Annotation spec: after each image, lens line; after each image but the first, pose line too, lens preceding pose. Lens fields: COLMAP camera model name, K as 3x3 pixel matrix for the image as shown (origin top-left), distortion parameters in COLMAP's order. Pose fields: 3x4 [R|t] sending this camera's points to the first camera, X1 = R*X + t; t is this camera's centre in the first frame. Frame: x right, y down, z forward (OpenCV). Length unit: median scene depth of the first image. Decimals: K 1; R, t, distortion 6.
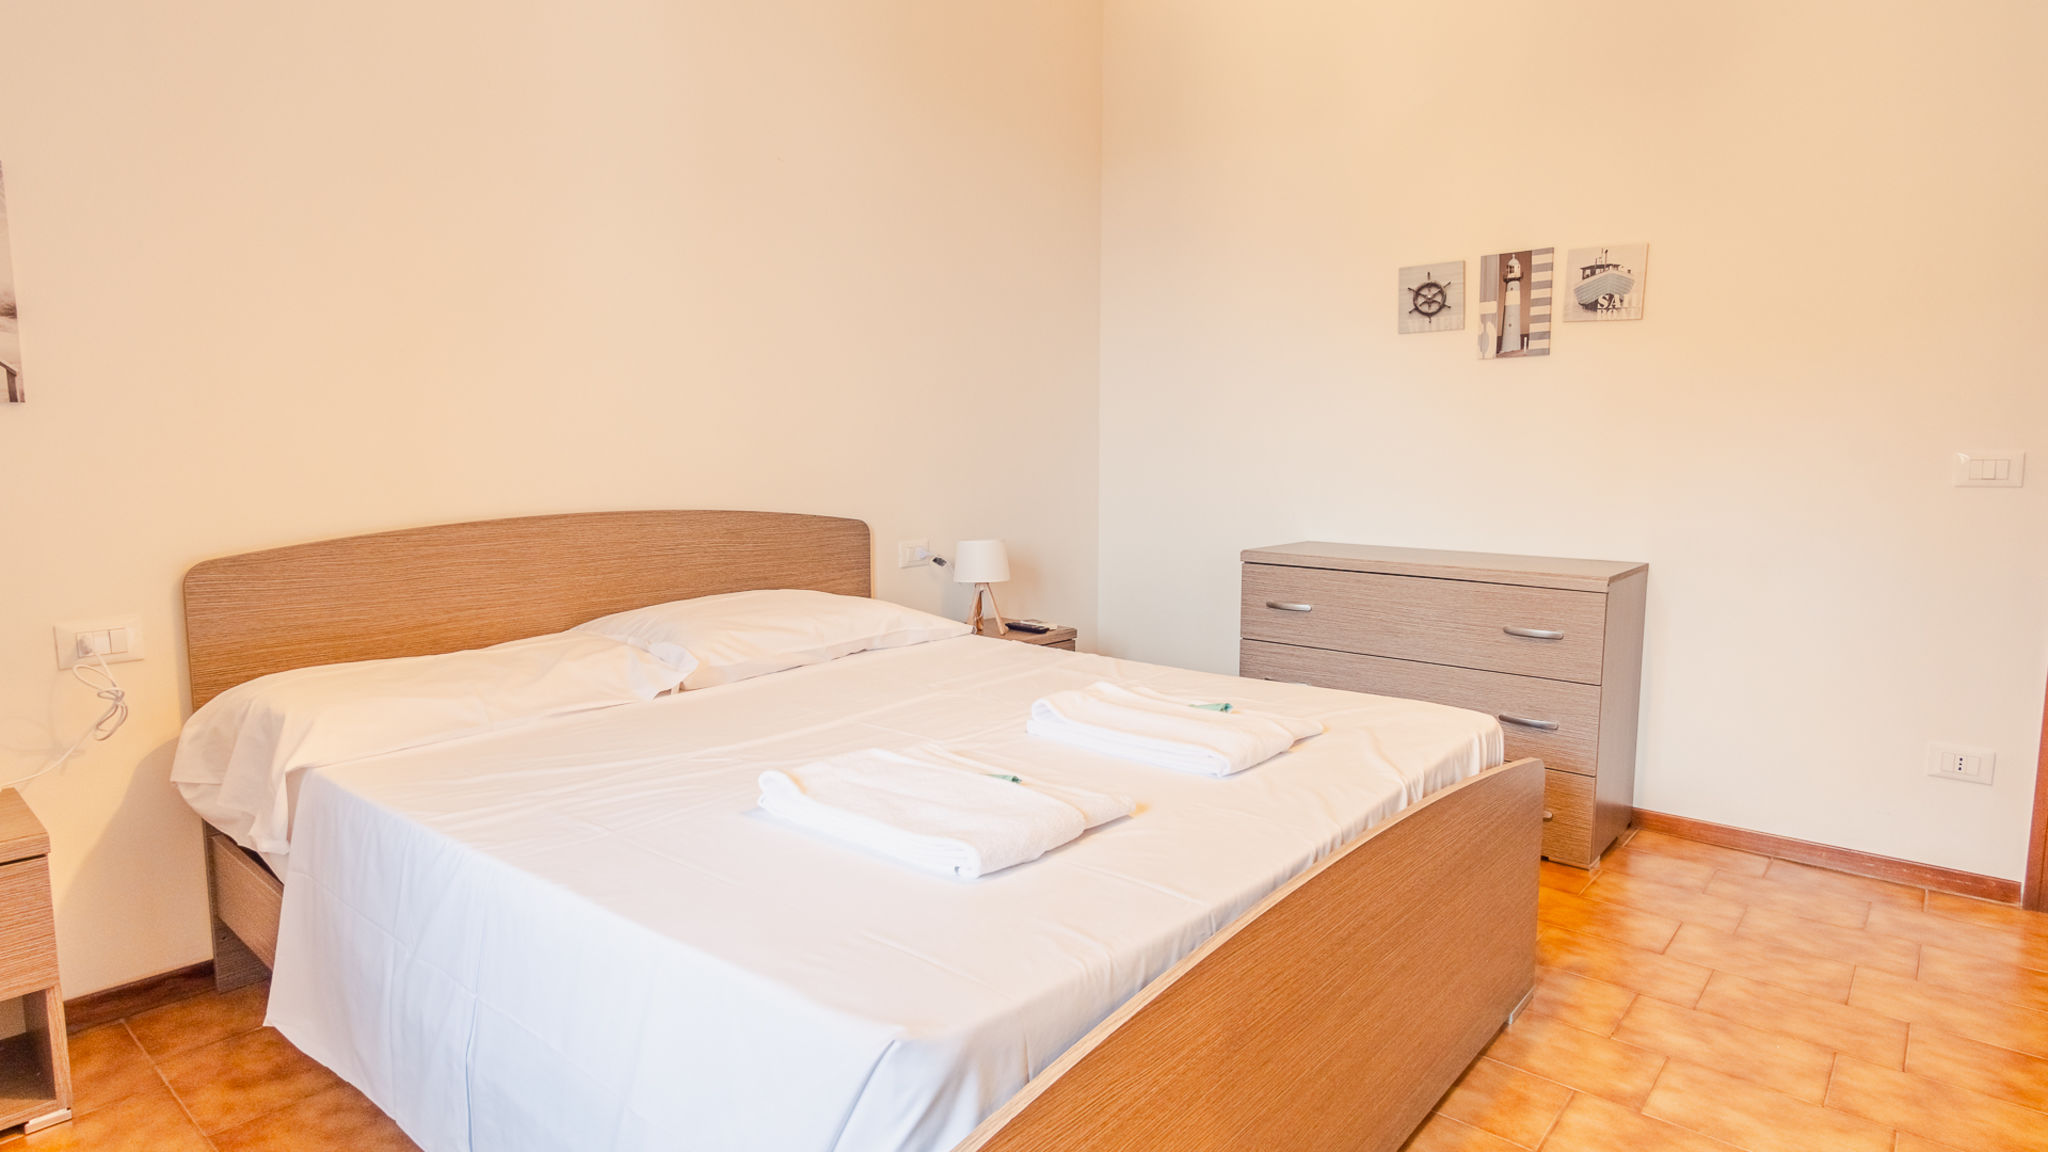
lens RADIAL K [[1105.4, 0, 1037.4], [0, 1105.4, 580.9], [0, 0, 1]] dist [0.002655, 0.001972]
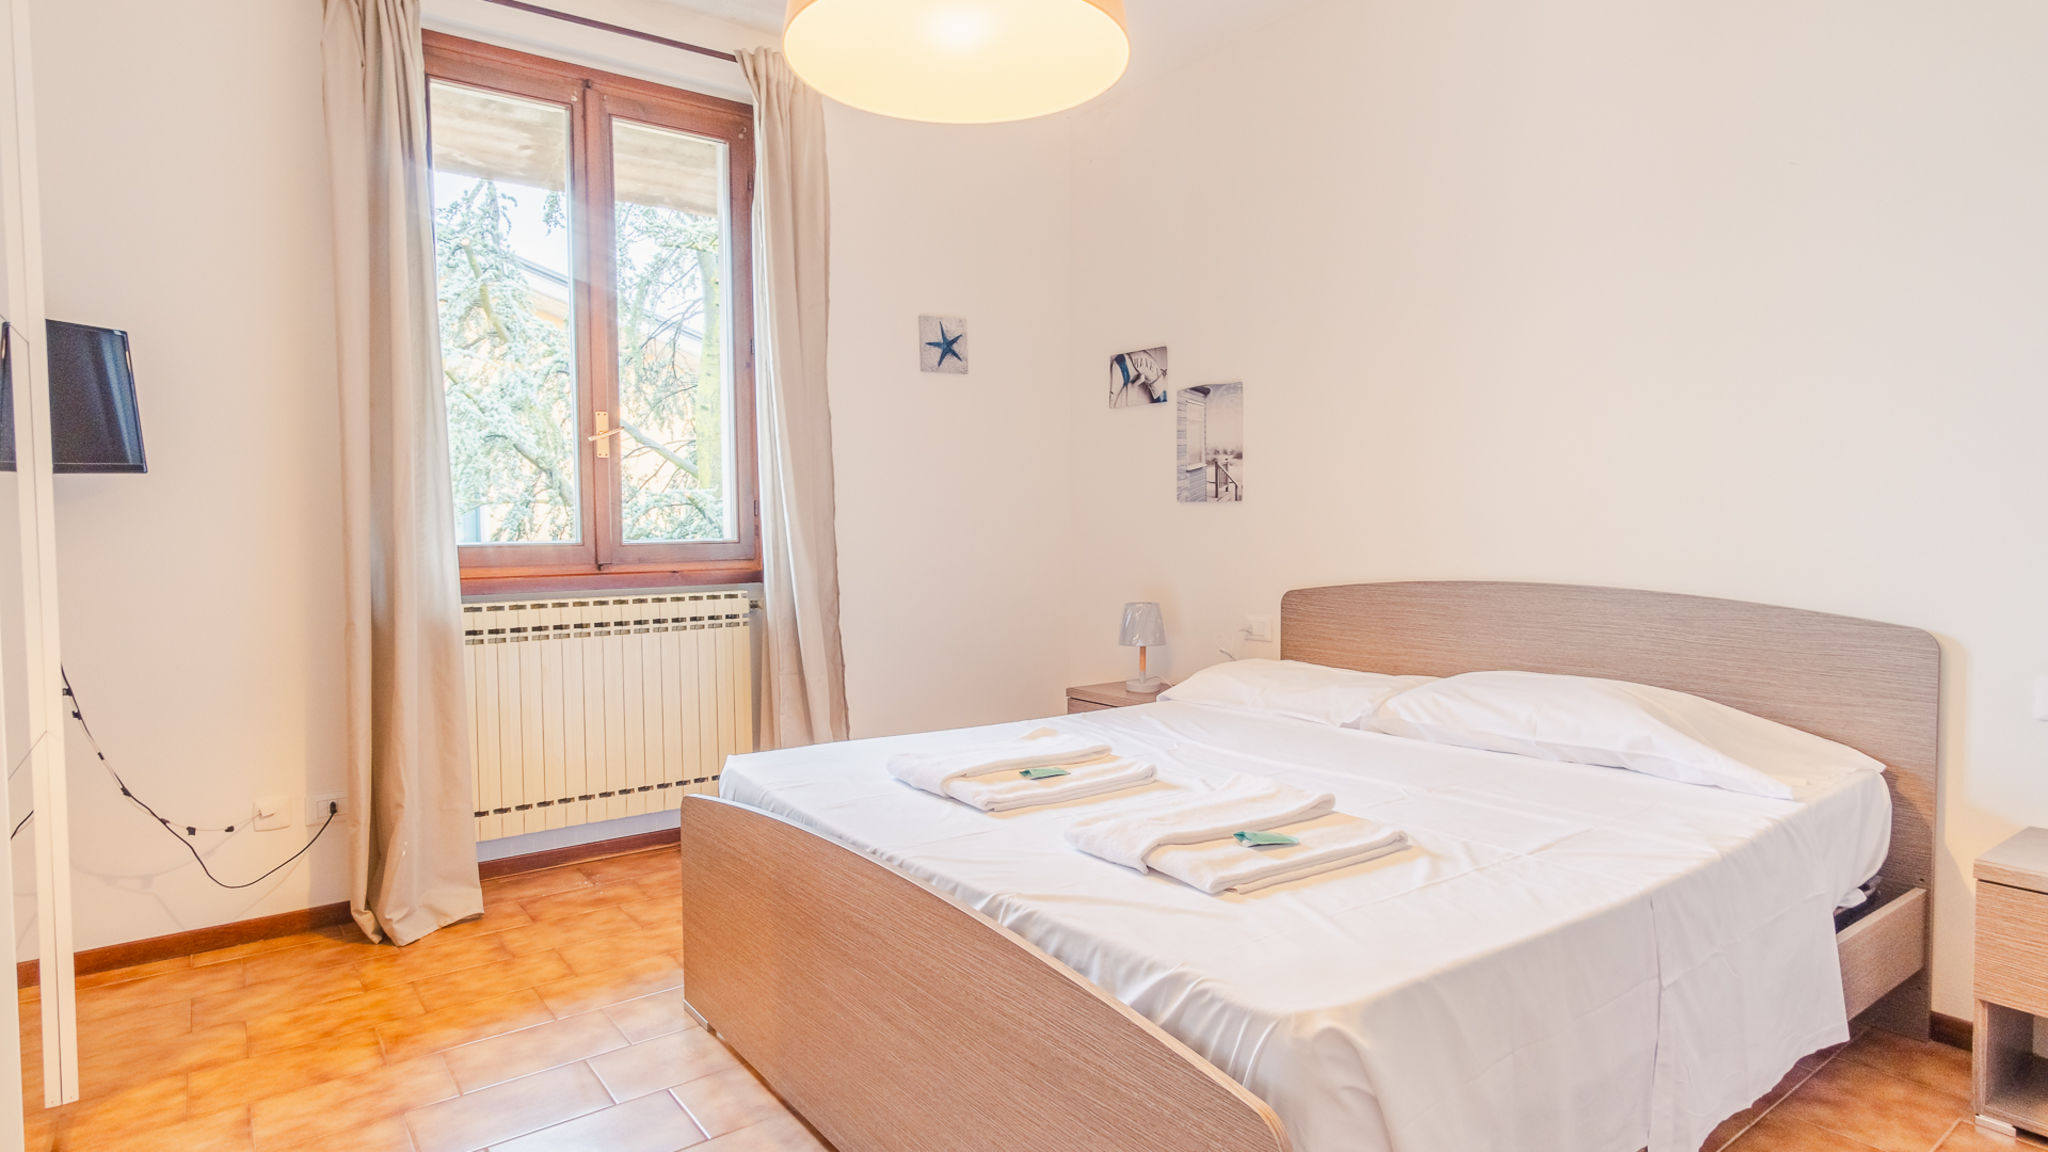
lens RADIAL K [[1105.4, 0, 1011.9], [0, 1105.4, 570.0], [0, 0, 1]] dist [0.002655, 0.001972]
pose [[-0.237957, 0.048230, -0.970077, 0.817579], [-0.107596, 0.991310, 0.075679, -0.107231], [0.965298, 0.122385, -0.230700, 0.800880]]
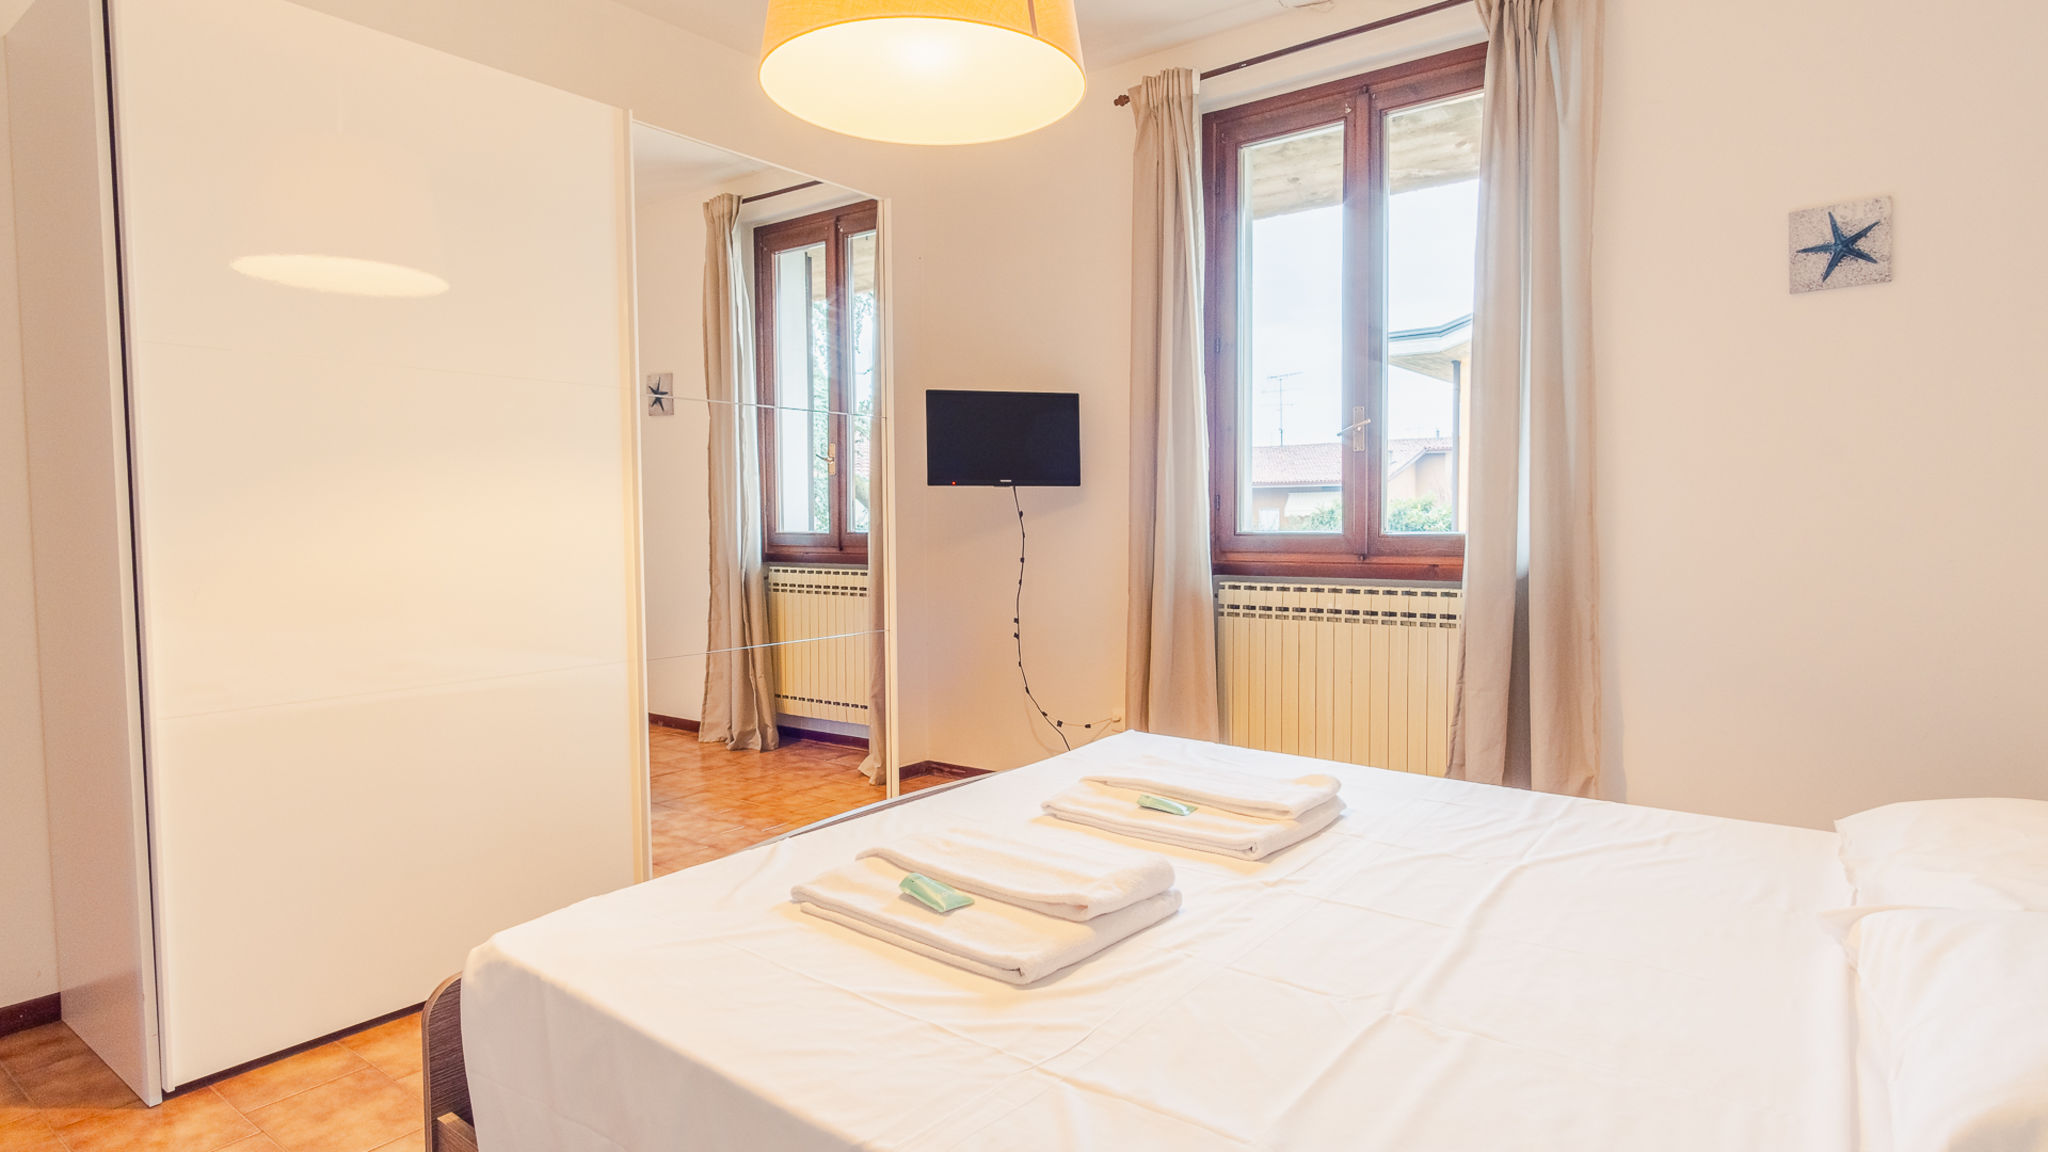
lens RADIAL K [[1105.4, 0, 1040.8], [0, 1105.4, 576.3], [0, 0, 1]] dist [0.002655, 0.001972]
pose [[-0.999783, 0.009295, -0.018628, 0.065877], [0.005920, 0.984783, 0.173685, -0.175138], [0.019959, 0.173537, -0.984625, 1.371435]]
